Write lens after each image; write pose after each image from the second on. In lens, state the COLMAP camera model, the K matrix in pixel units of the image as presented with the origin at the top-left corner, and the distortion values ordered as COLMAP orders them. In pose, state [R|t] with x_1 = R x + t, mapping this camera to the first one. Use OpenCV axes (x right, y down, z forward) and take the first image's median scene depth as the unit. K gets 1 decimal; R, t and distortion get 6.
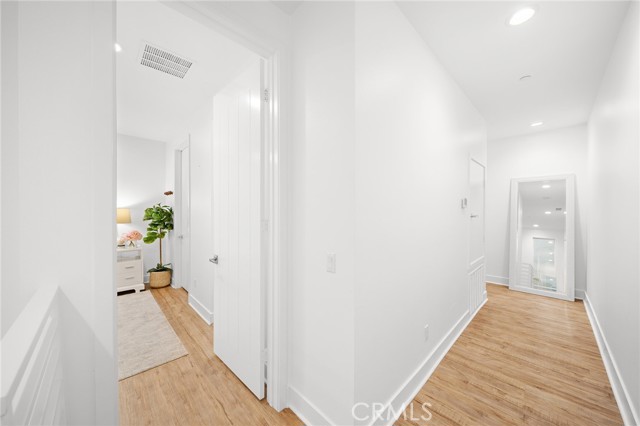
lens RADIAL K [[228.2, 0, 319.4], [0, 228.2, 213.8], [0, 0, 1]] dist [-0.007192, -0.000120]
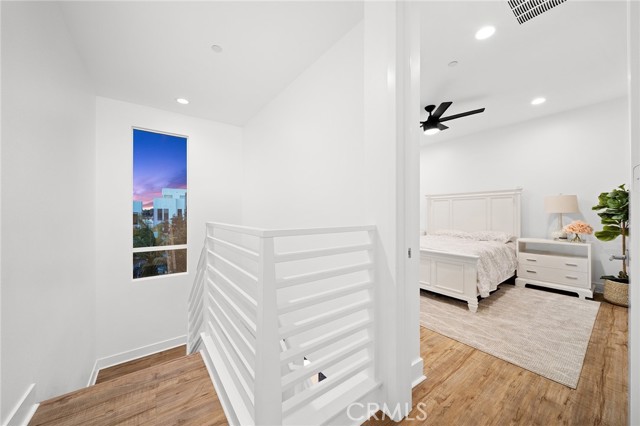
lens RADIAL K [[228.2, 0, 319.4], [0, 228.2, 213.8], [0, 0, 1]] dist [-0.007192, -0.000120]
pose [[-0.131575, 0.000383, -0.991306, 0.110800], [-0.006044, 0.999981, 0.001189, 0.048720], [0.991288, 0.006148, -0.131570, 0.173515]]
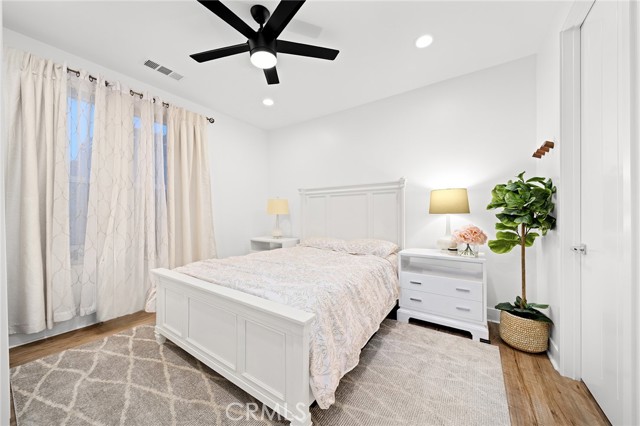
lens RADIAL K [[228.2, 0, 319.4], [0, 228.2, 213.8], [0, 0, 1]] dist [-0.007192, -0.000120]
pose [[0.204707, -0.003844, -0.978816, -0.331715], [-0.004357, 0.999979, -0.004839, 0.045665], [0.978814, 0.005256, 0.204686, 0.500459]]
